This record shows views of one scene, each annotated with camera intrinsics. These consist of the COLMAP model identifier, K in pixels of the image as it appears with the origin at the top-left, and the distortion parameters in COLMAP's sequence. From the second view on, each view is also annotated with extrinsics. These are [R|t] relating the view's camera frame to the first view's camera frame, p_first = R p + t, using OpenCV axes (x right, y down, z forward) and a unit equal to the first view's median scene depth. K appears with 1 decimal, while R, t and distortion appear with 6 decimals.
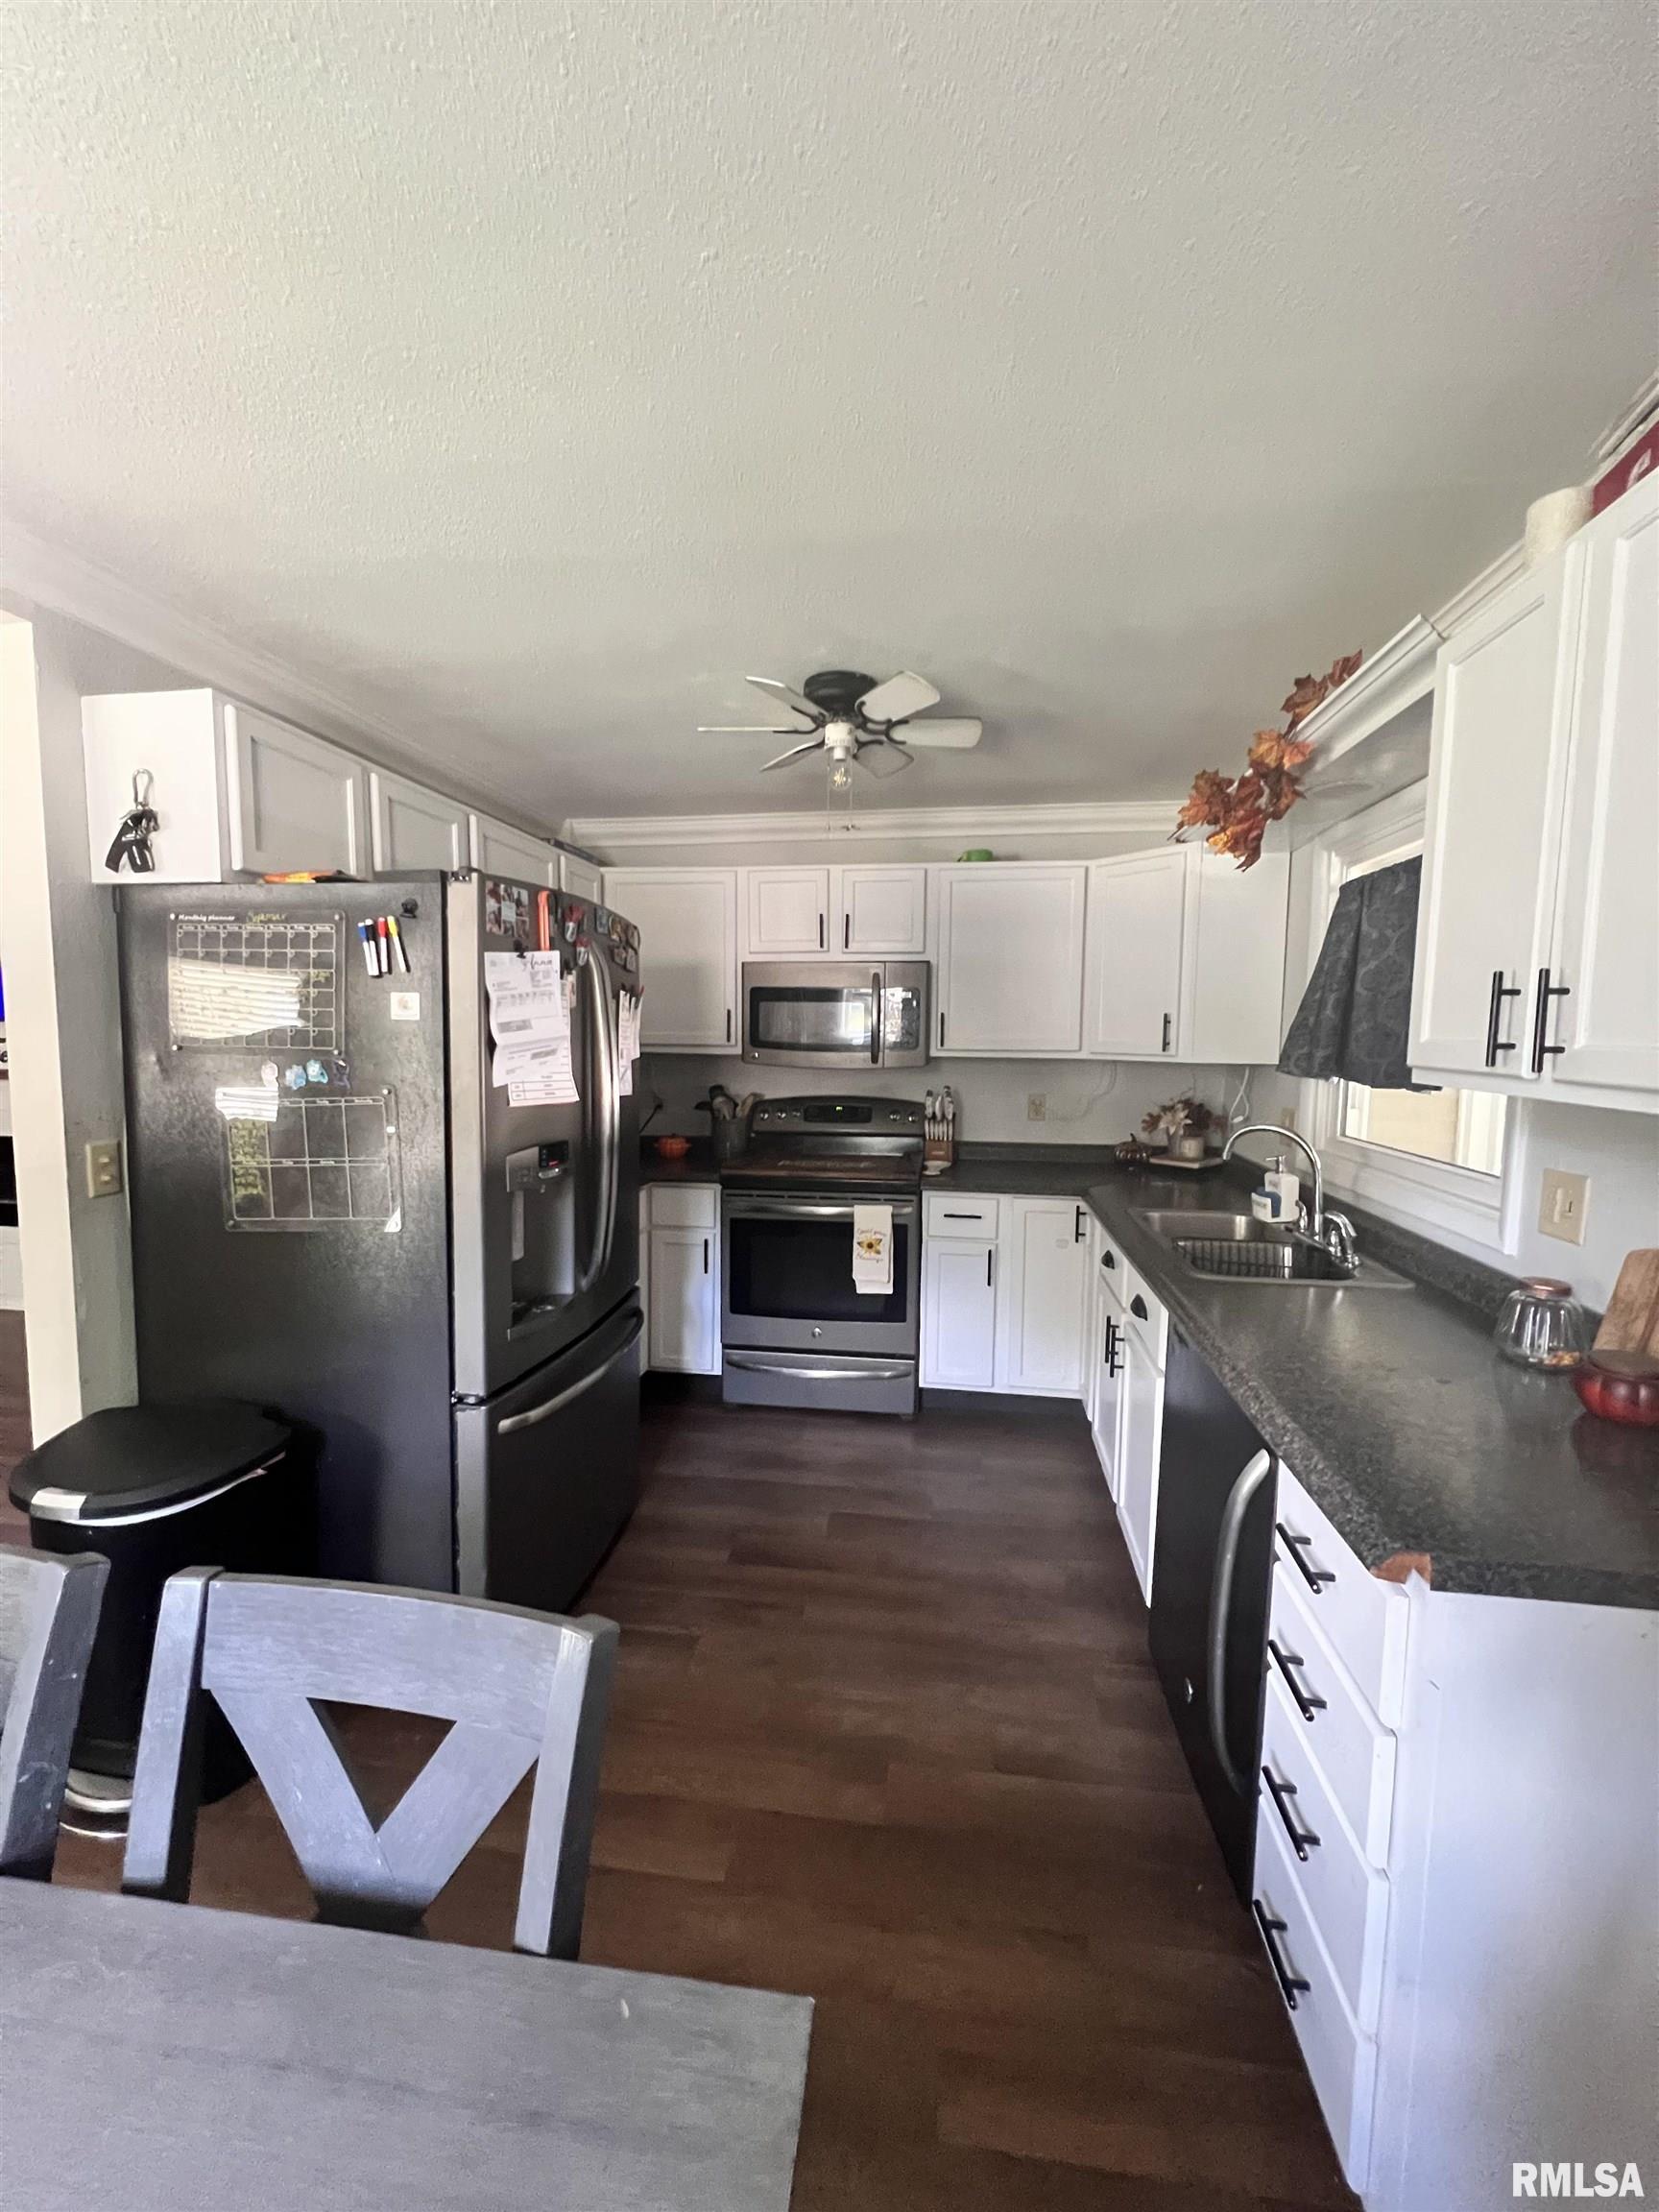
lens RADIAL K [[886.6, 0, 829.6], [0, 886.6, 1106.8], [0, 0, 1]] dist [-0.000742, -0.000007]
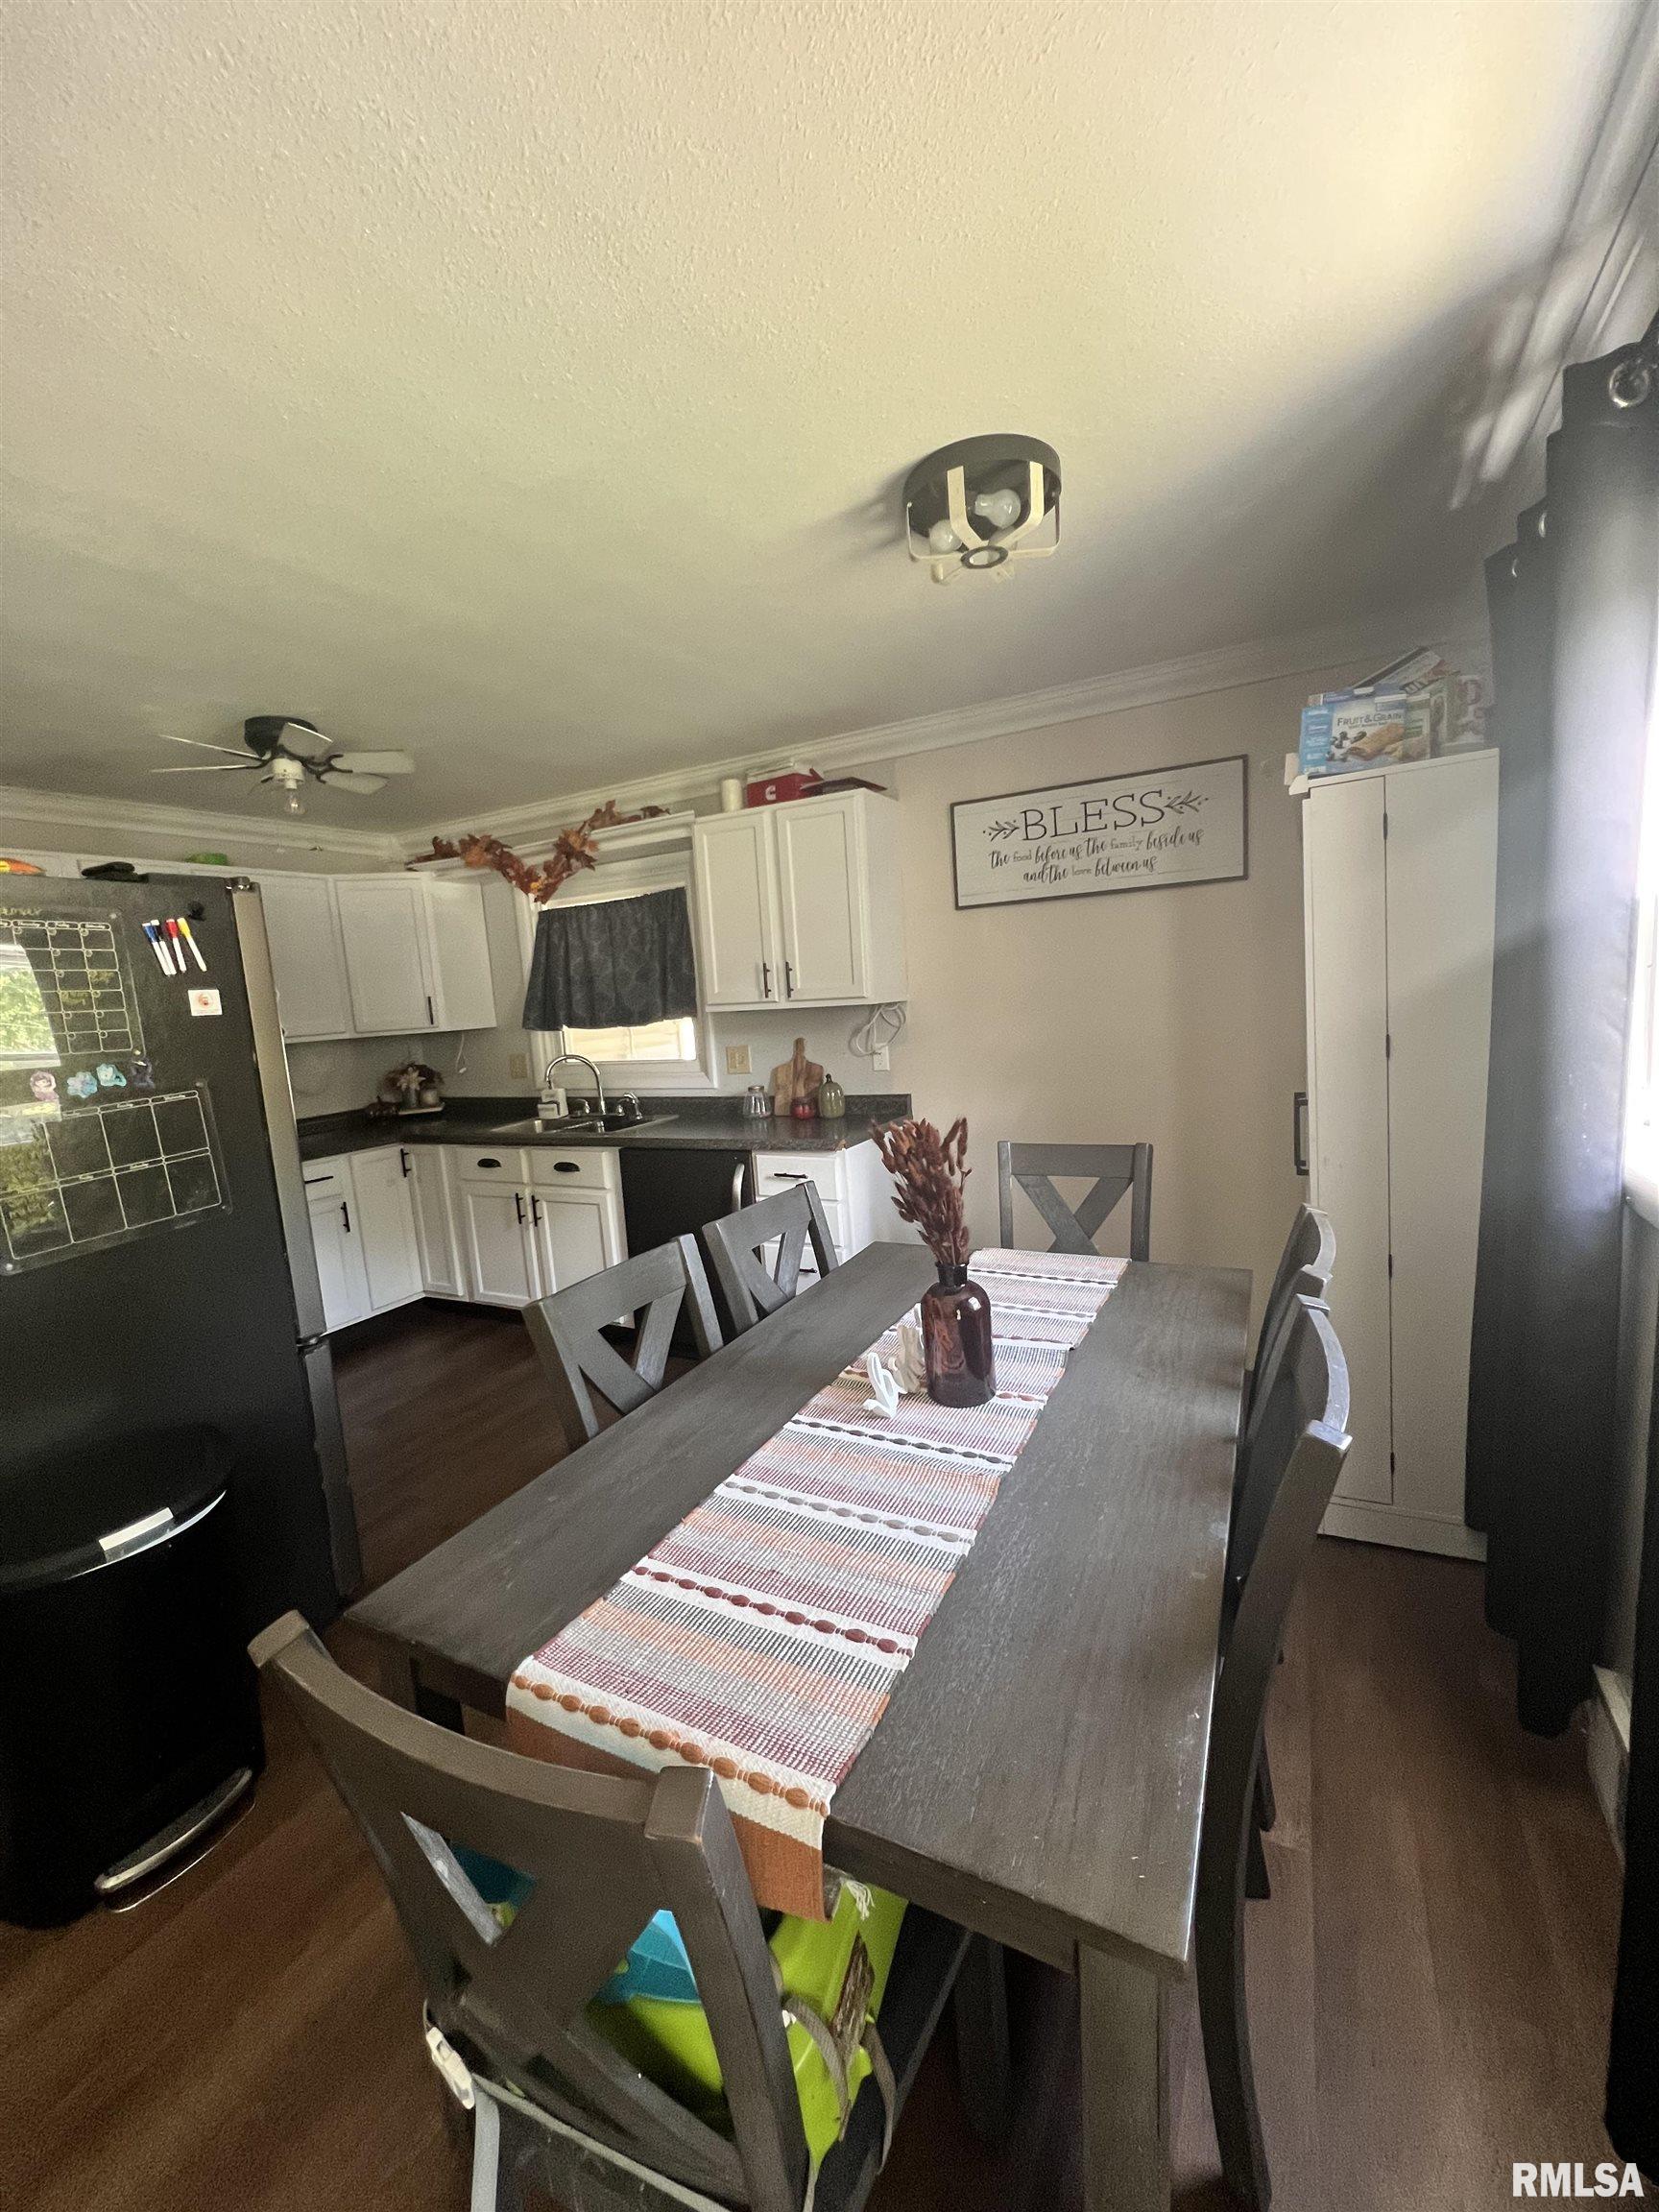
lens RADIAL K [[886.6, 0, 829.1], [0, 886.6, 1108.9], [0, 0, 1]] dist [-0.000742, -0.000007]
pose [[0.335472, -0.159361, 0.928473, -1.216954], [0.150896, 0.981952, 0.114020, 0.003793], [-0.929887, 0.101852, 0.353464, -0.063059]]
